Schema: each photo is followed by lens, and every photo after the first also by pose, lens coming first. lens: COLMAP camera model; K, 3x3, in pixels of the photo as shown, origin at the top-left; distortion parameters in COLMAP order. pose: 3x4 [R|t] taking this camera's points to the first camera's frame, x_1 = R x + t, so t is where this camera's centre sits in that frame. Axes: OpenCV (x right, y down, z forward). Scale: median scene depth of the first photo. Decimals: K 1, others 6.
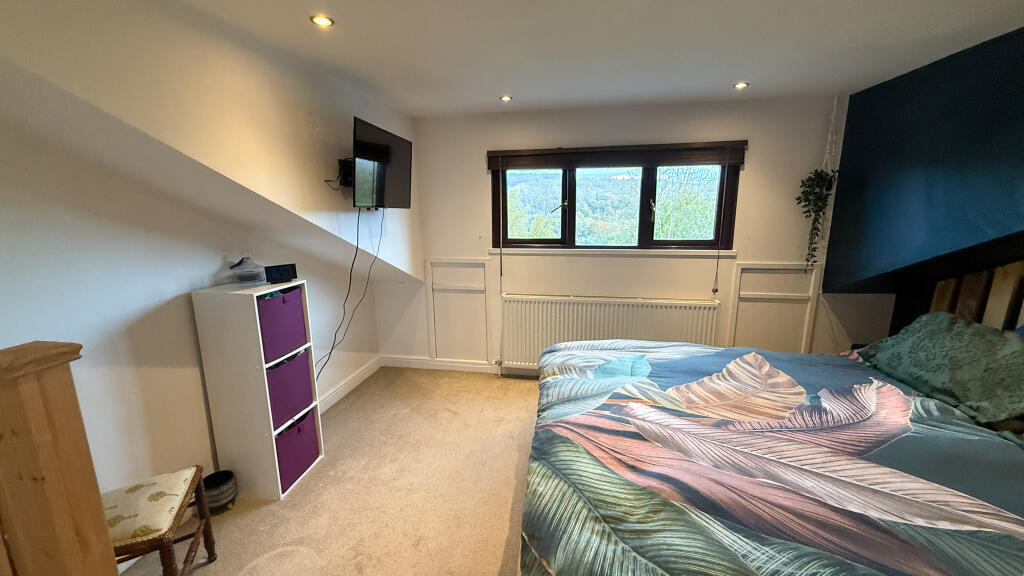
lens RADIAL K [[409.1, 0, 509.5], [0, 409.1, 288.2], [0, 0, 1]] dist [0.002756, 0.000004]
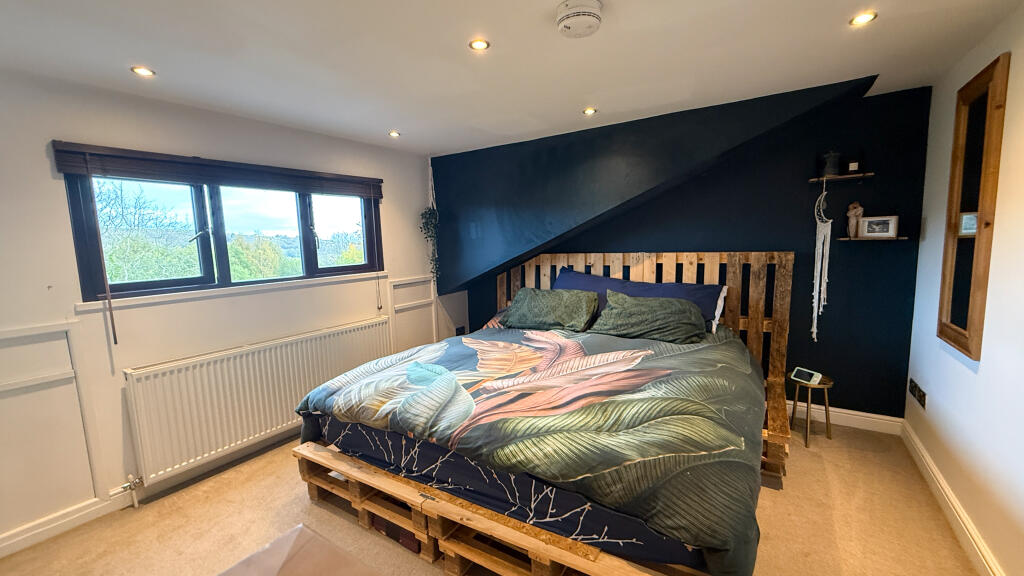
lens RADIAL K [[409.1, 0, 510.5], [0, 409.1, 289.8], [0, 0, 1]] dist [0.002756, 0.000004]
pose [[0.387553, -0.115892, 0.914534, -0.571576], [0.212950, 0.976489, 0.033501, -0.005157], [-0.896914, 0.181767, 0.403120, 0.326779]]
